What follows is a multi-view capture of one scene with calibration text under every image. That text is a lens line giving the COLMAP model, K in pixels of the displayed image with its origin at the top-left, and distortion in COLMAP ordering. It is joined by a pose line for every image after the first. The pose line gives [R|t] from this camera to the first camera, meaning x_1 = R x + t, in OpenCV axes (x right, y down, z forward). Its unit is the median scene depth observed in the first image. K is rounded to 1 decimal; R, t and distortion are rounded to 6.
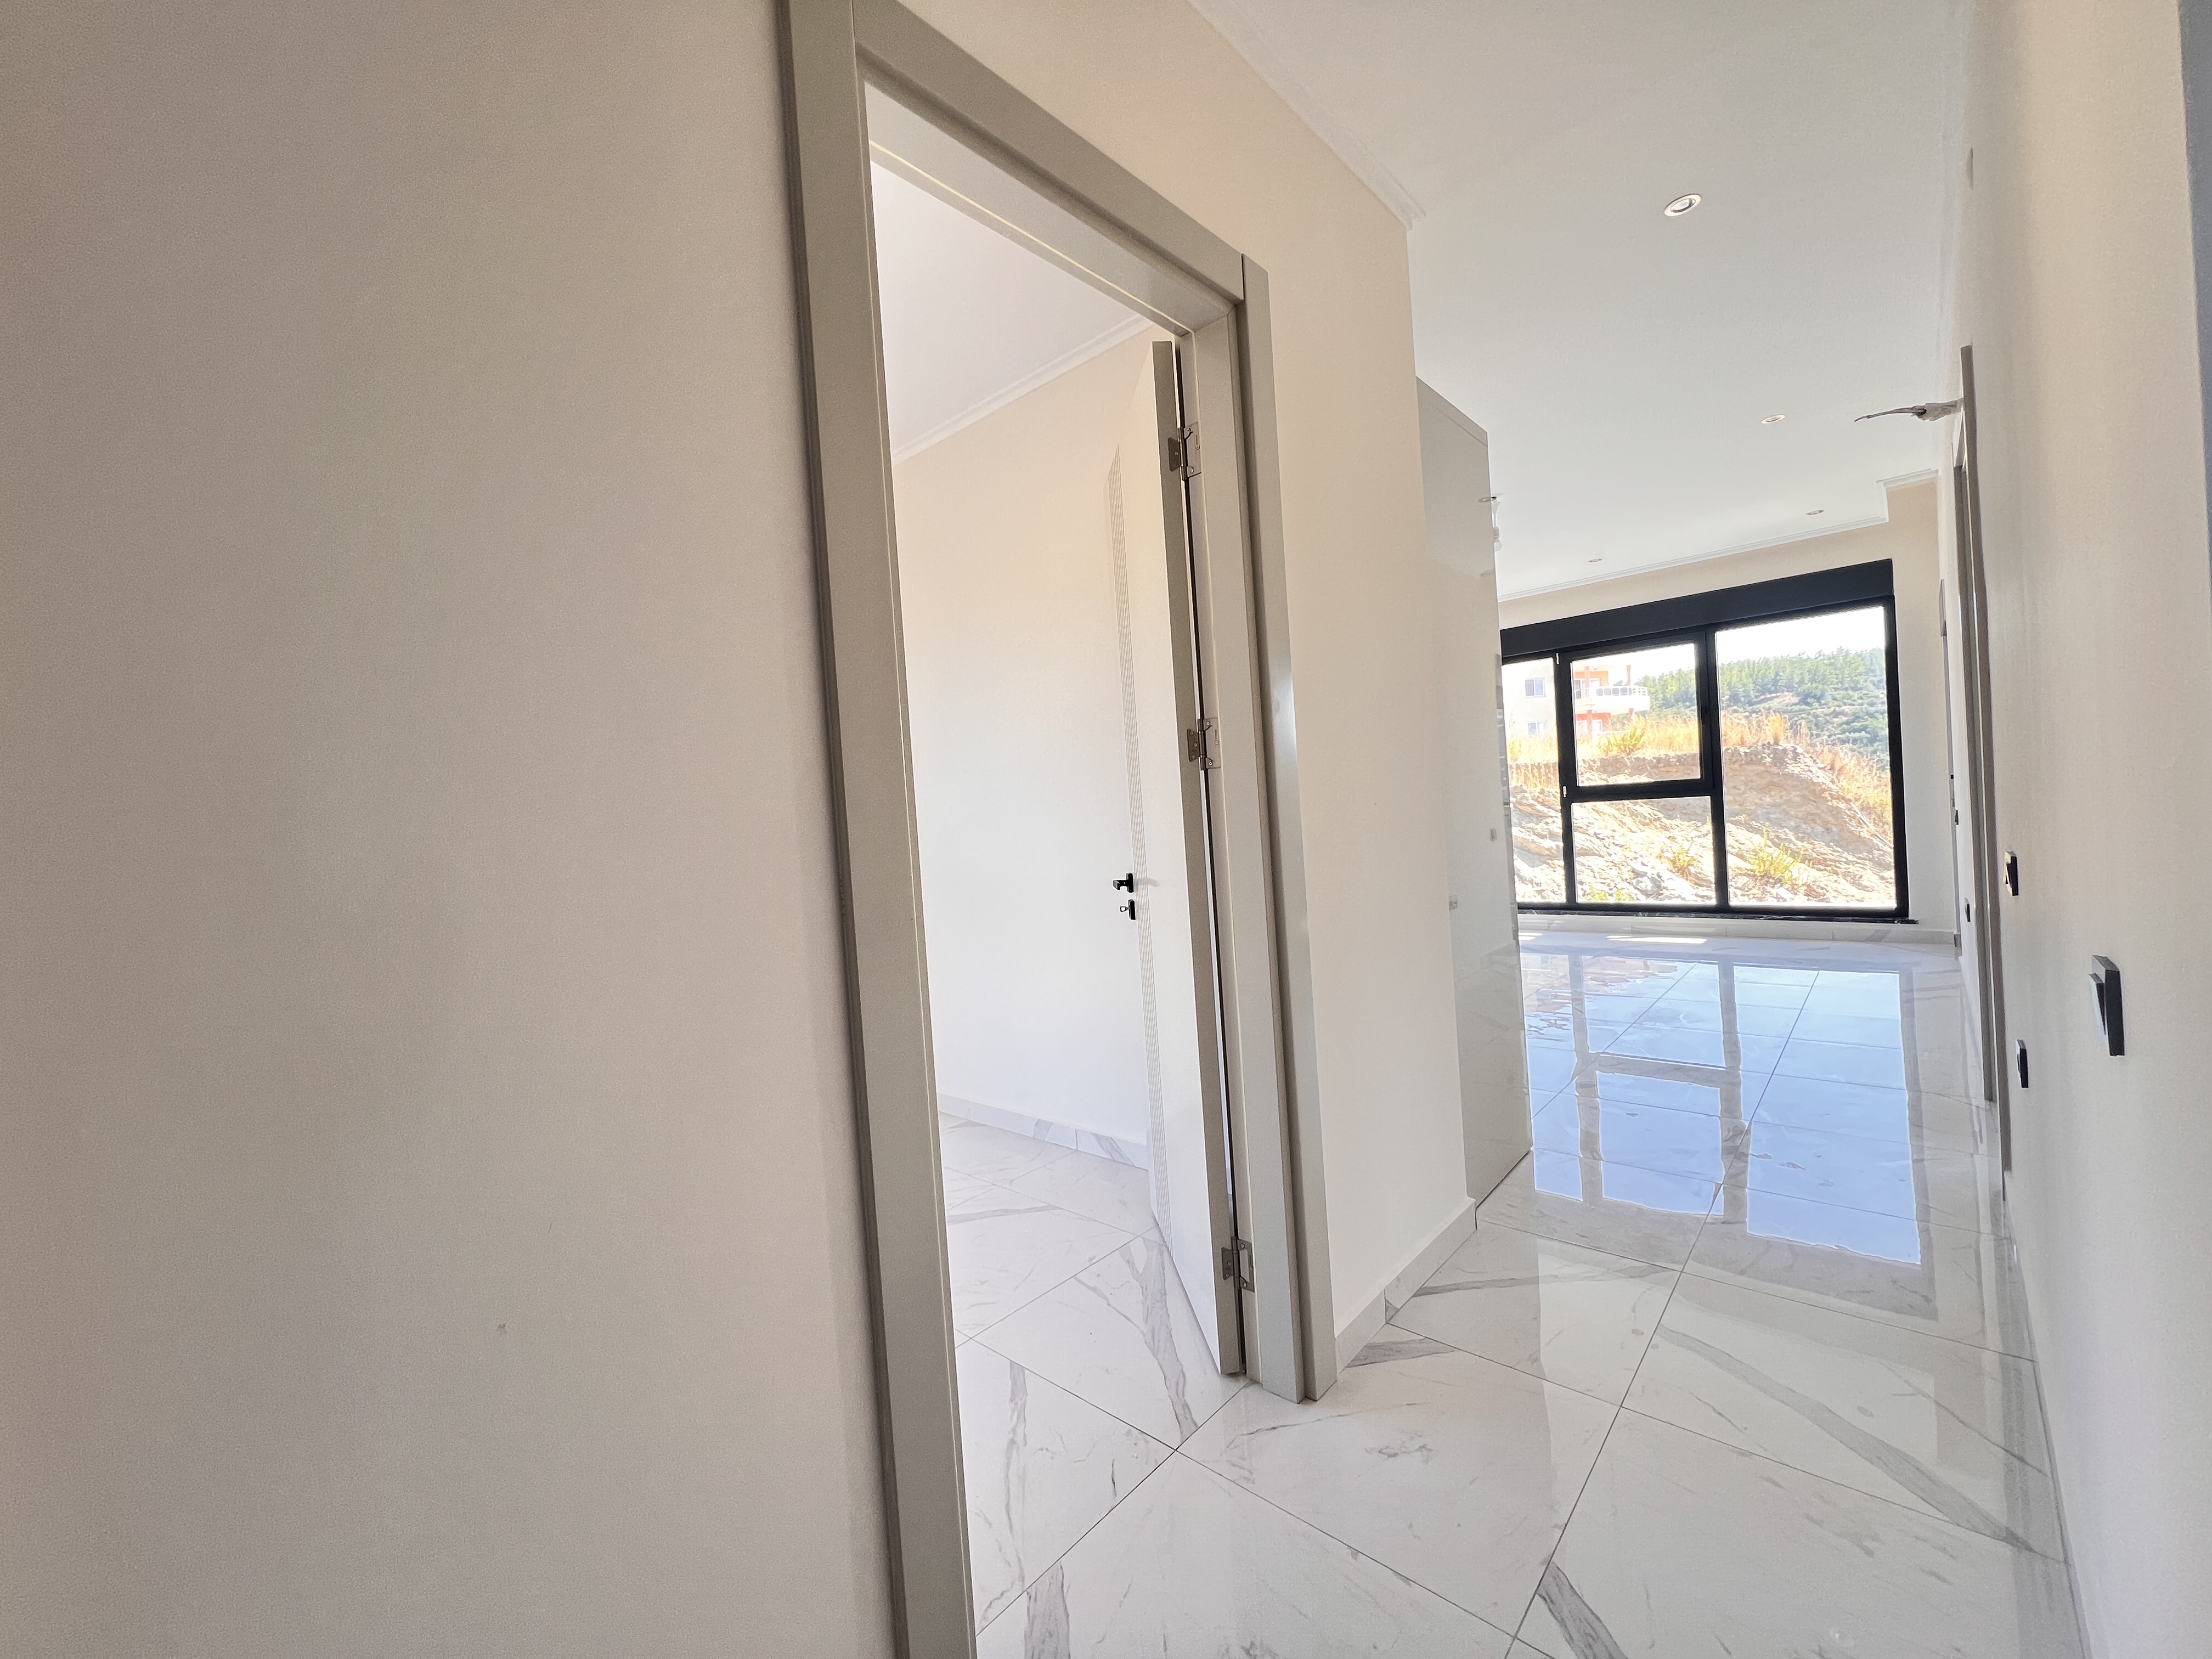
lens RADIAL K [[888.0, 0, 1105.1], [0, 888.0, 830.7], [0, 0, 1]] dist [-0.001413, 0.000738]
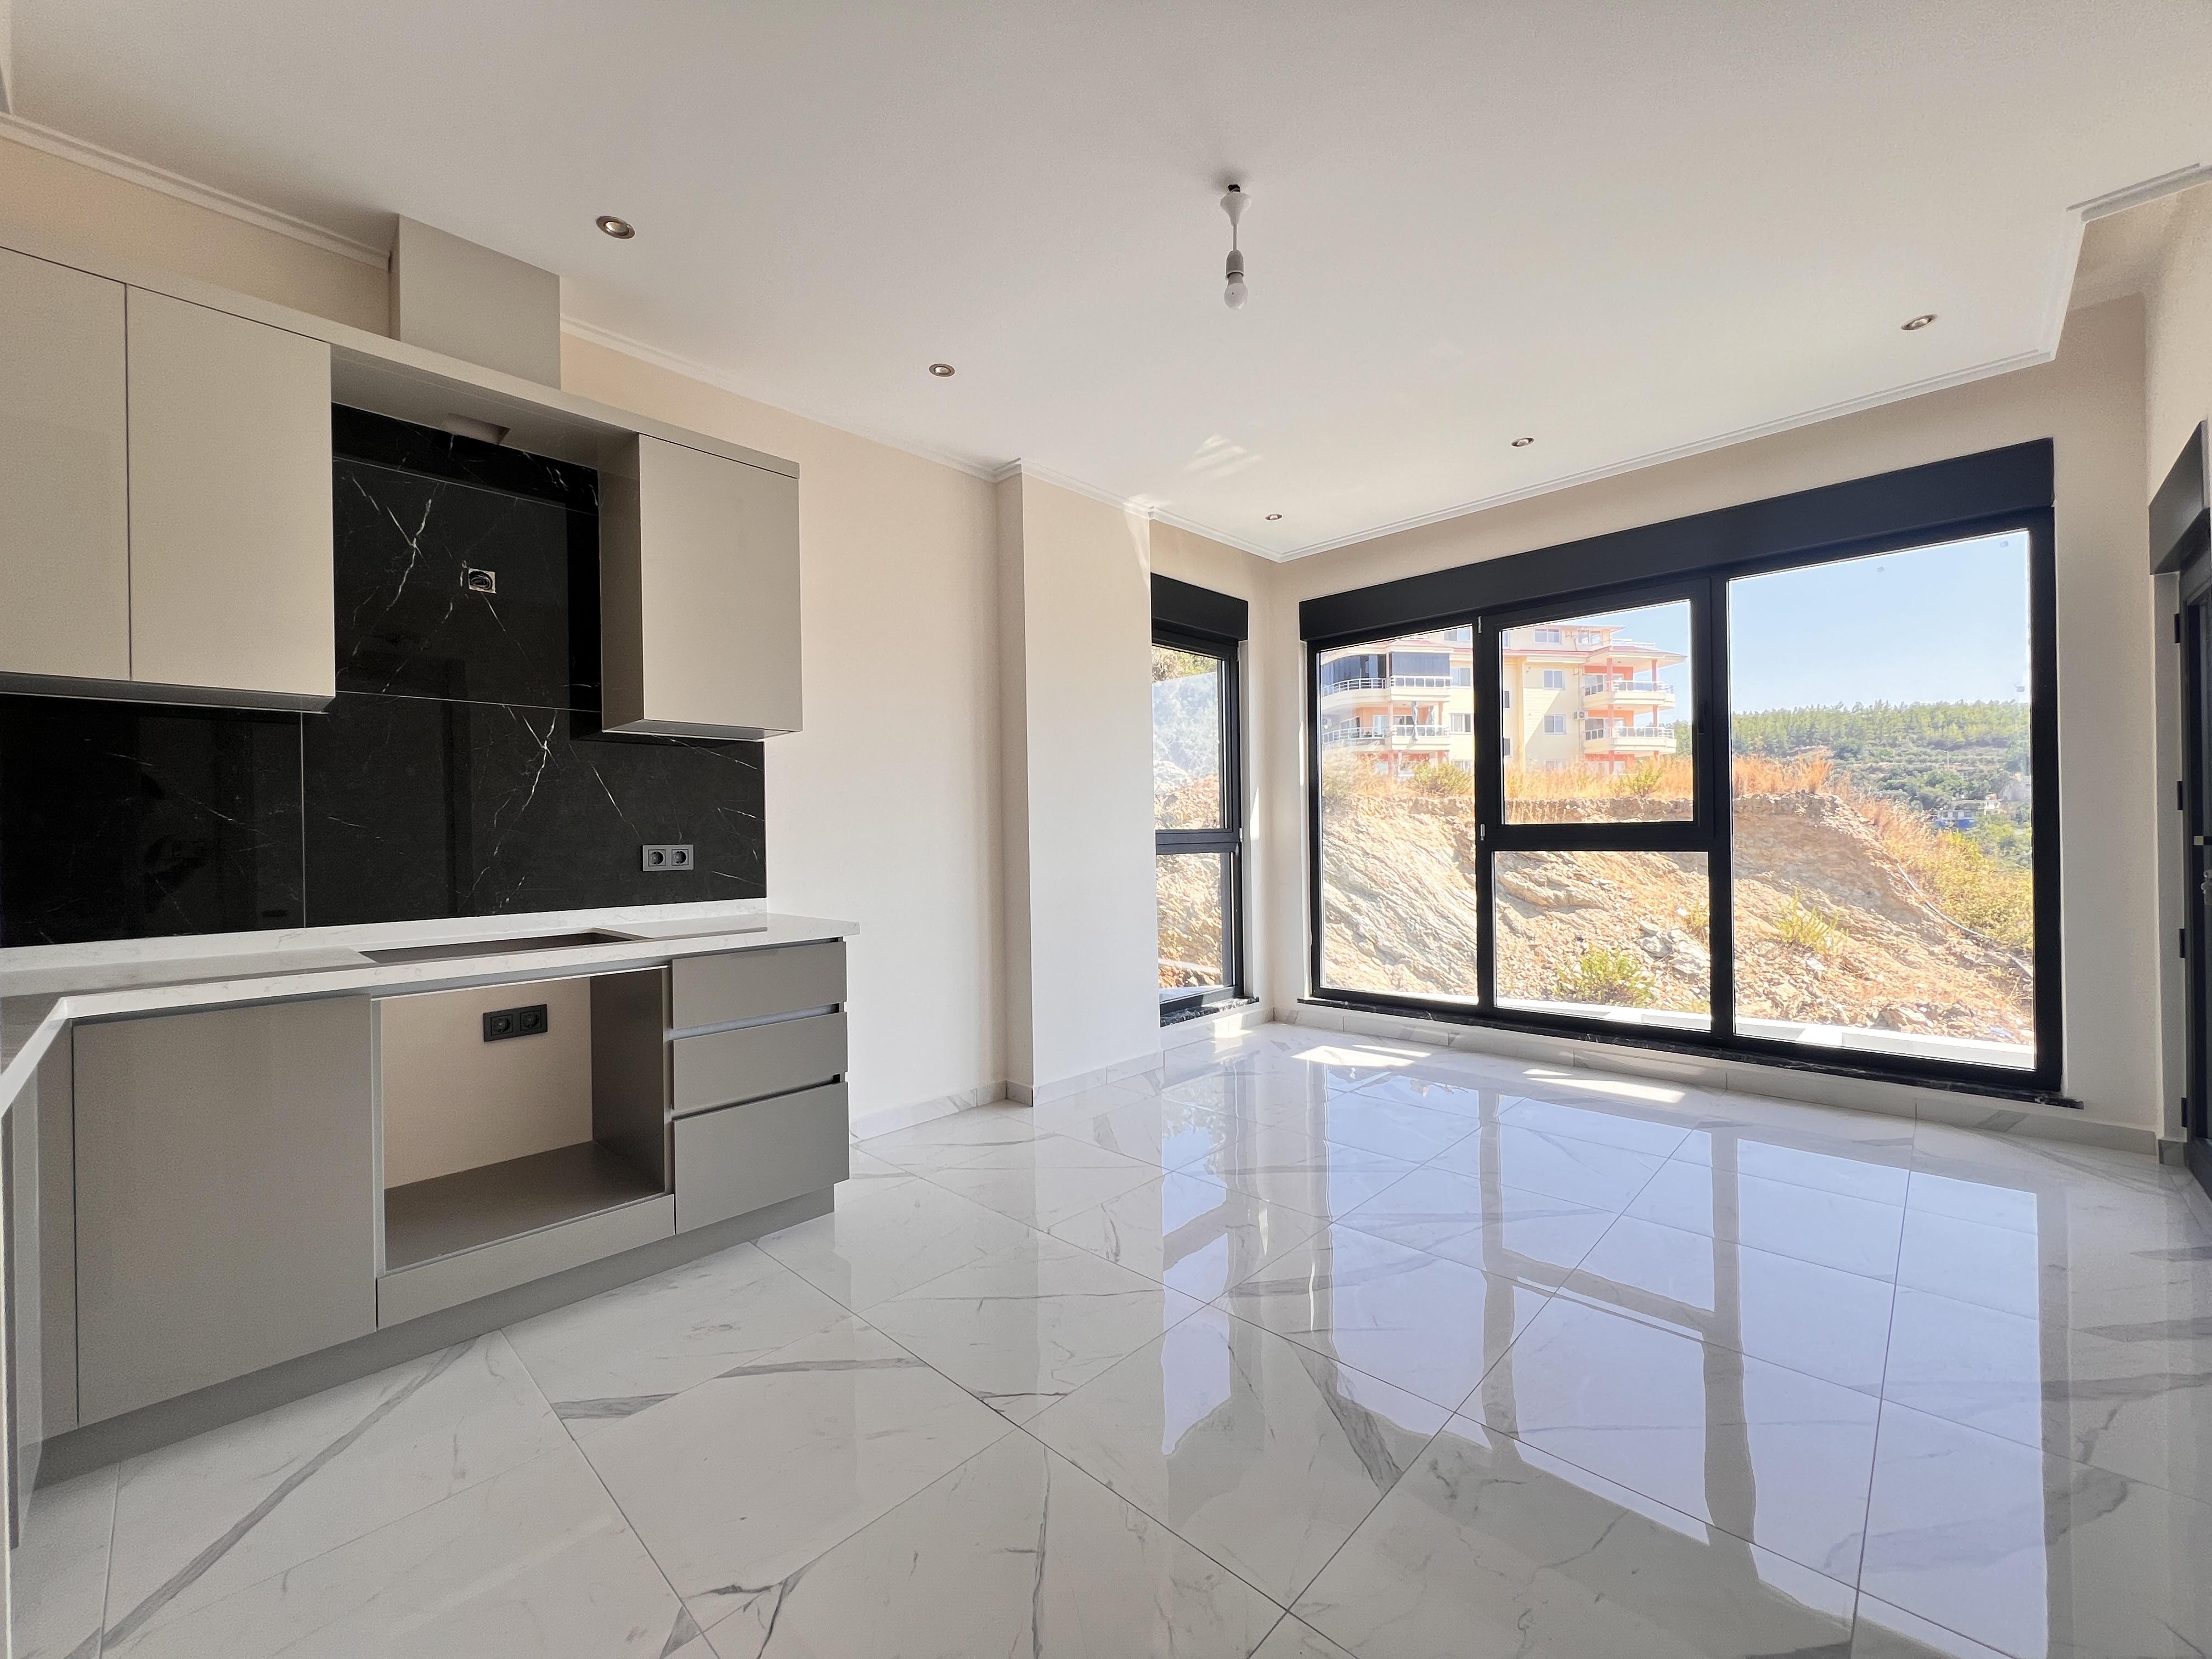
lens RADIAL K [[888.0, 0, 1104.2], [0, 888.0, 832.5], [0, 0, 1]] dist [-0.001413, 0.000738]
pose [[0.998451, 0.050744, -0.022814, 0.087216], [-0.051194, 0.998496, -0.019599, -0.005800], [0.021785, 0.020737, 0.999548, 0.118856]]
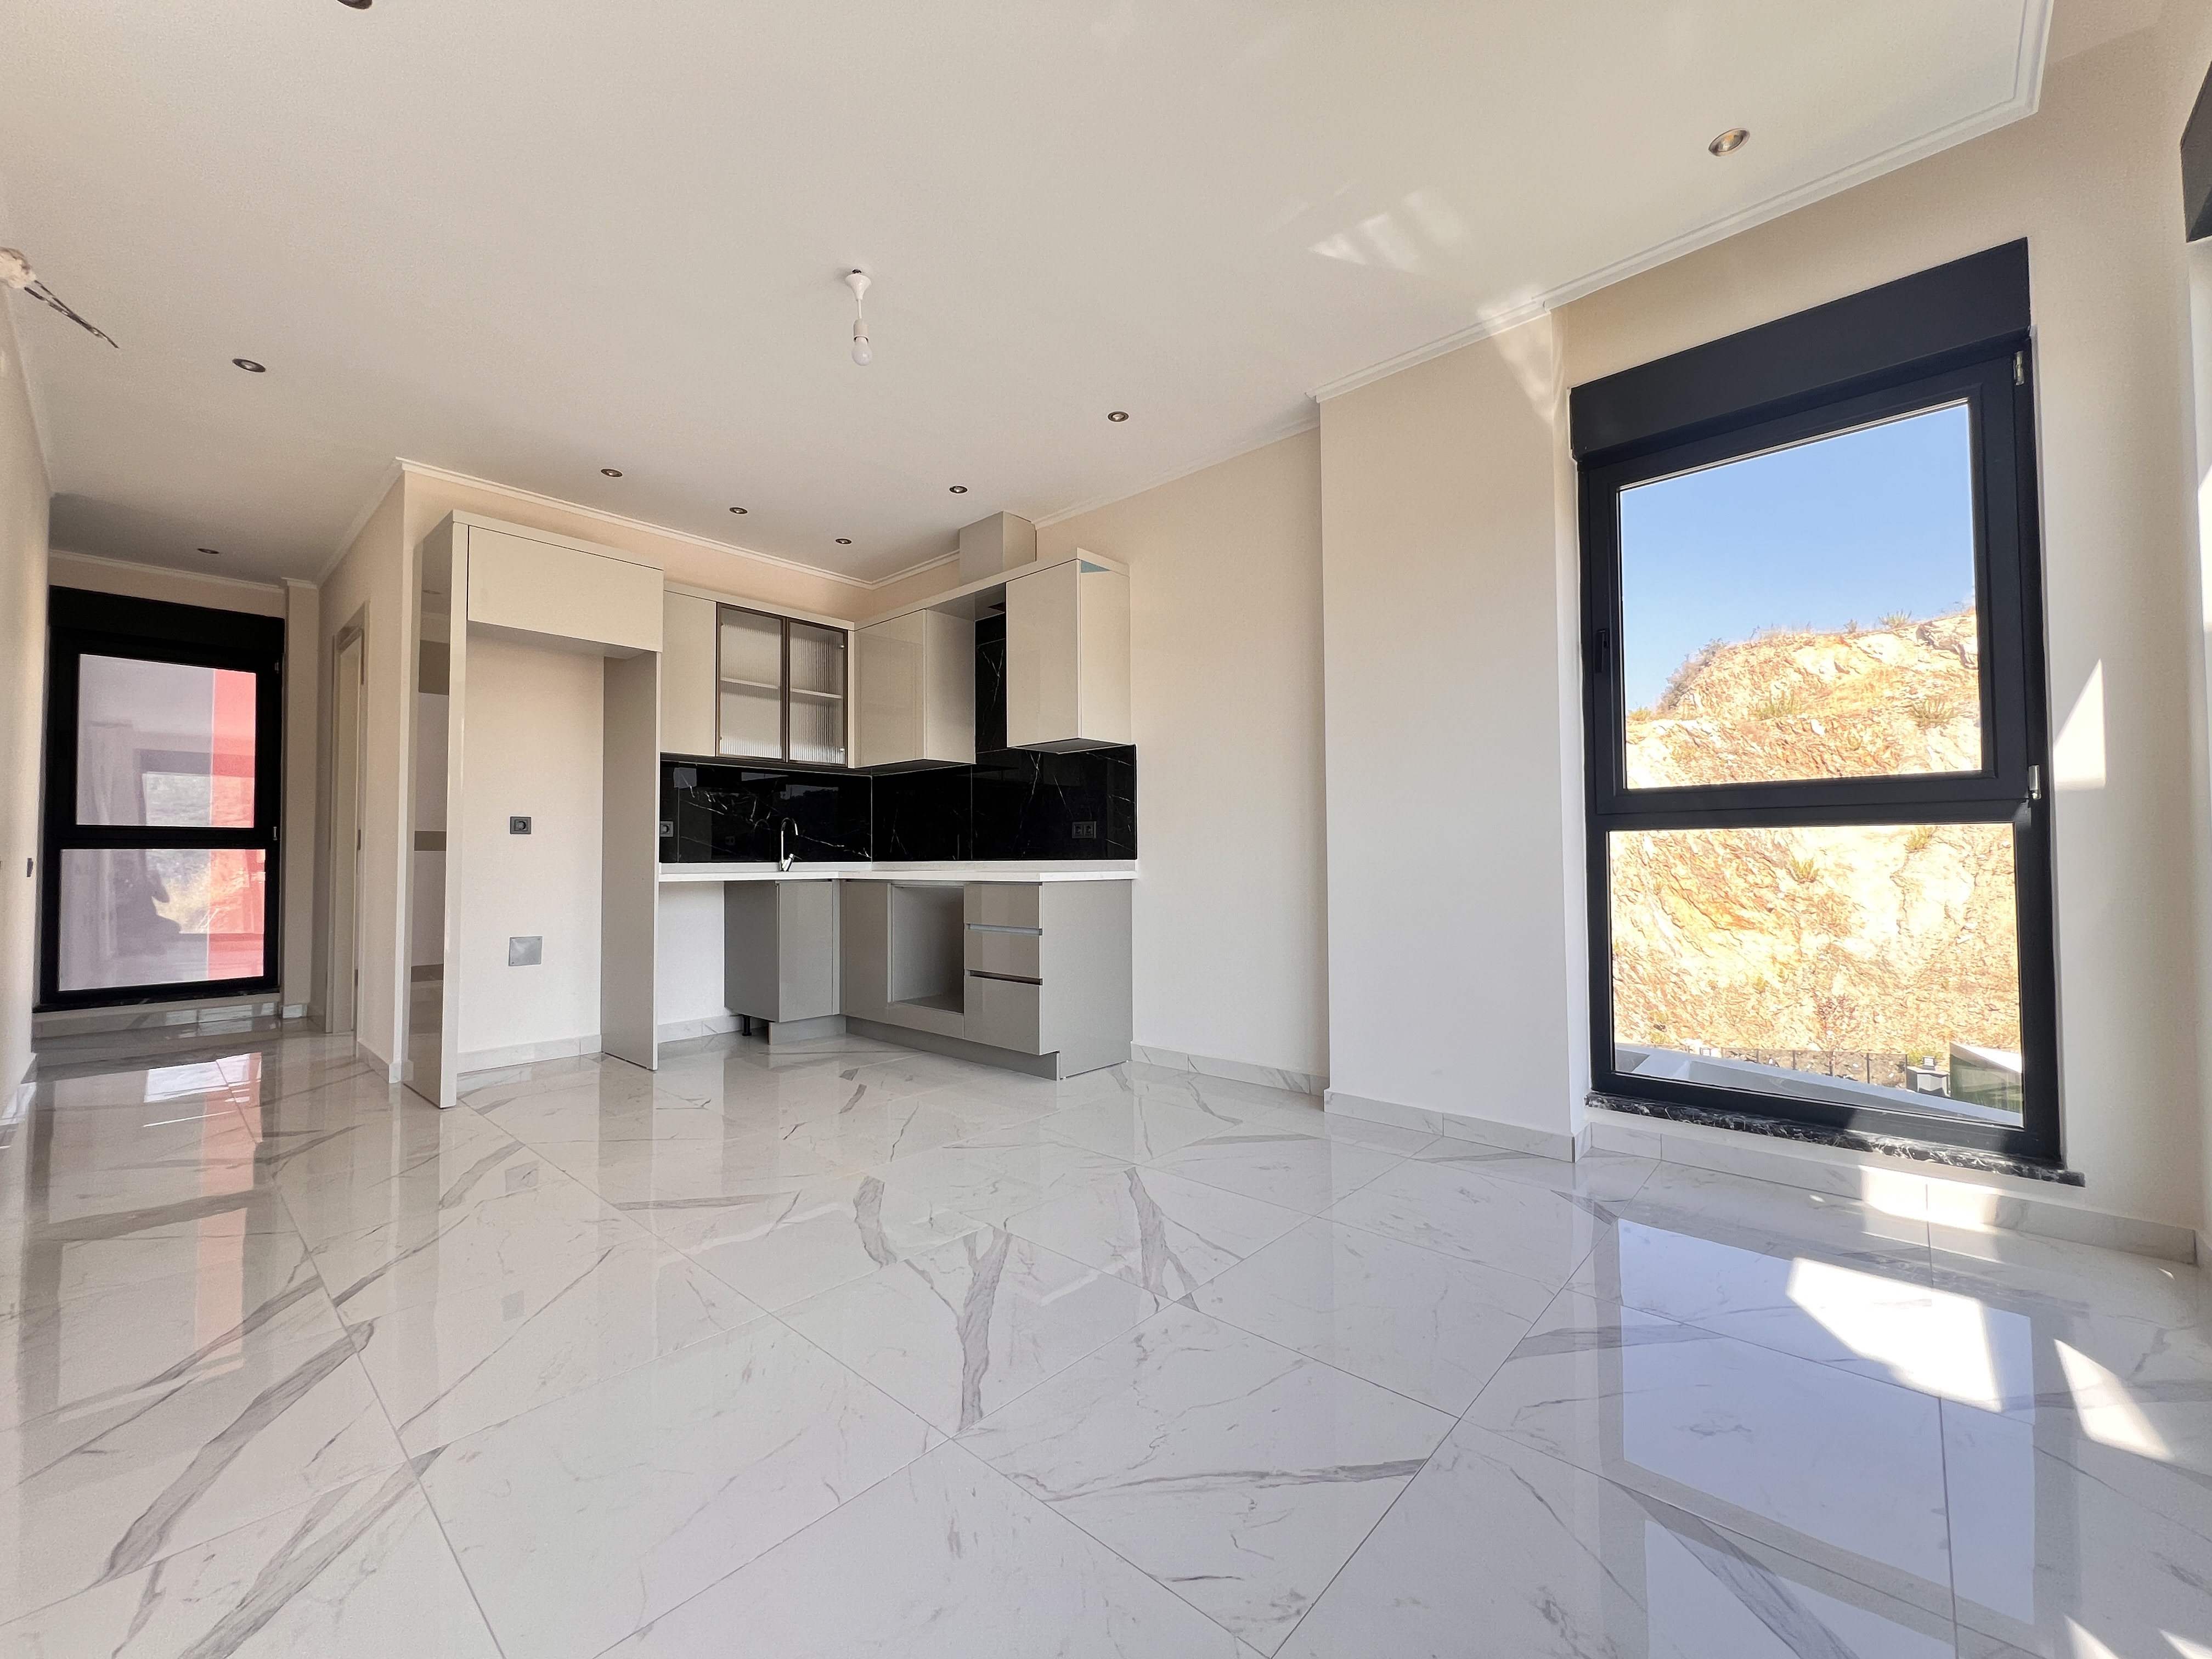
lens RADIAL K [[888.0, 0, 1105.5], [0, 888.0, 834.0], [0, 0, 1]] dist [-0.001413, 0.000738]
pose [[0.005363, 0.035643, -0.999350, 0.225910], [-0.013918, 0.999270, 0.035565, -0.007693], [0.999889, 0.013718, 0.005855, 0.256832]]
